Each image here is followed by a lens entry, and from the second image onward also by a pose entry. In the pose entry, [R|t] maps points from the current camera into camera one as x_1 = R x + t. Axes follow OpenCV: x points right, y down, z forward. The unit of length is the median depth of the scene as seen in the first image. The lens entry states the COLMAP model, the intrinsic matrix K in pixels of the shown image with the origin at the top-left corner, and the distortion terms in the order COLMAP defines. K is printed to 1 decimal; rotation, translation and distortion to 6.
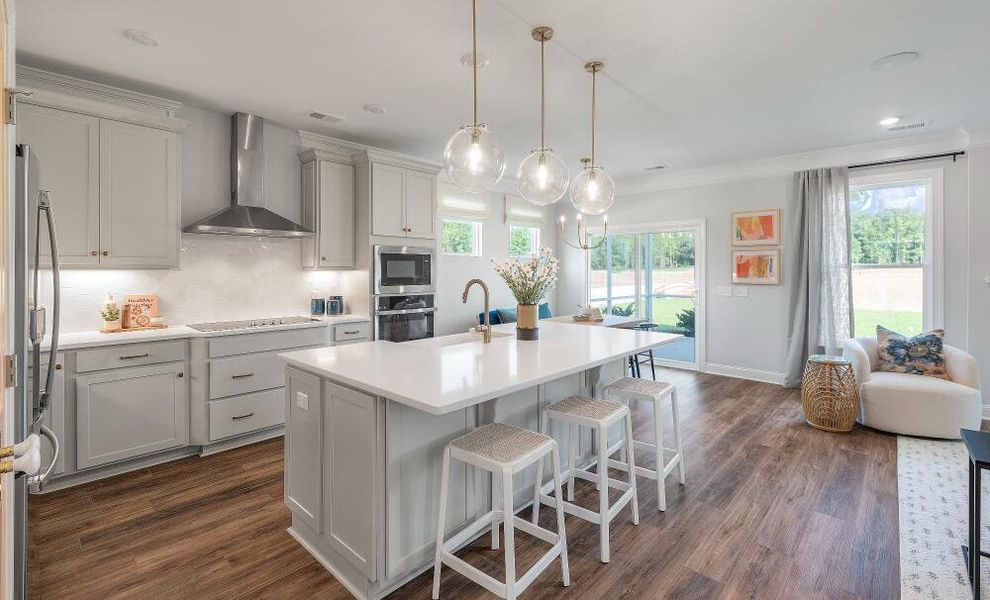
lens RADIAL K [[438.1, 0, 518.4], [0, 438.1, 270.6], [0, 0, 1]] dist [0.000751, 0.000059]
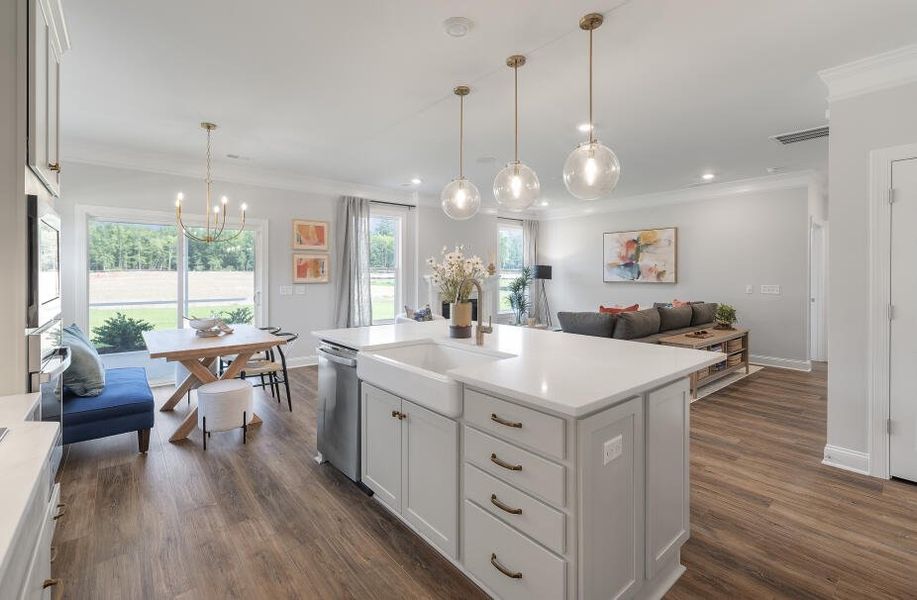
lens RADIAL K [[408.1, 0, 458.4], [0, 408.1, 274.9], [0, 0, 1]] dist [0.000036, 0.000077]
pose [[0.152782, -0.002615, 0.988256, -0.523983], [0.001613, 0.999996, 0.002397, 0.007414], [-0.988259, 0.001228, 0.152786, 0.489384]]
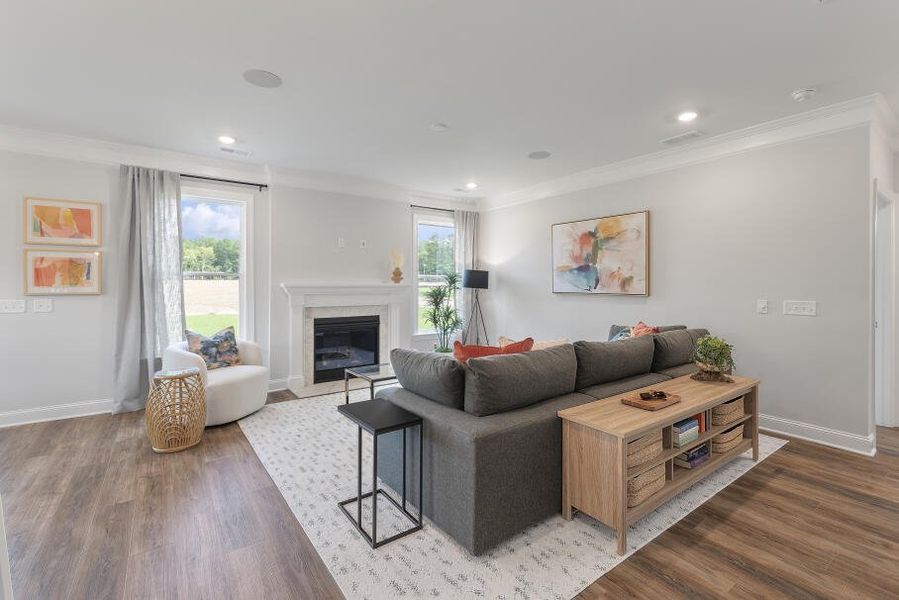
lens RADIAL K [[395.5, 0, 449.9], [0, 395.5, 282.6], [0, 0, 1]] dist [0.000155, -0.000123]
pose [[0.228018, -0.000384, 0.973657, 0.013456], [0.000949, 1.000000, 0.000172, 0.010766], [-0.973657, 0.000885, 0.228018, 0.190711]]
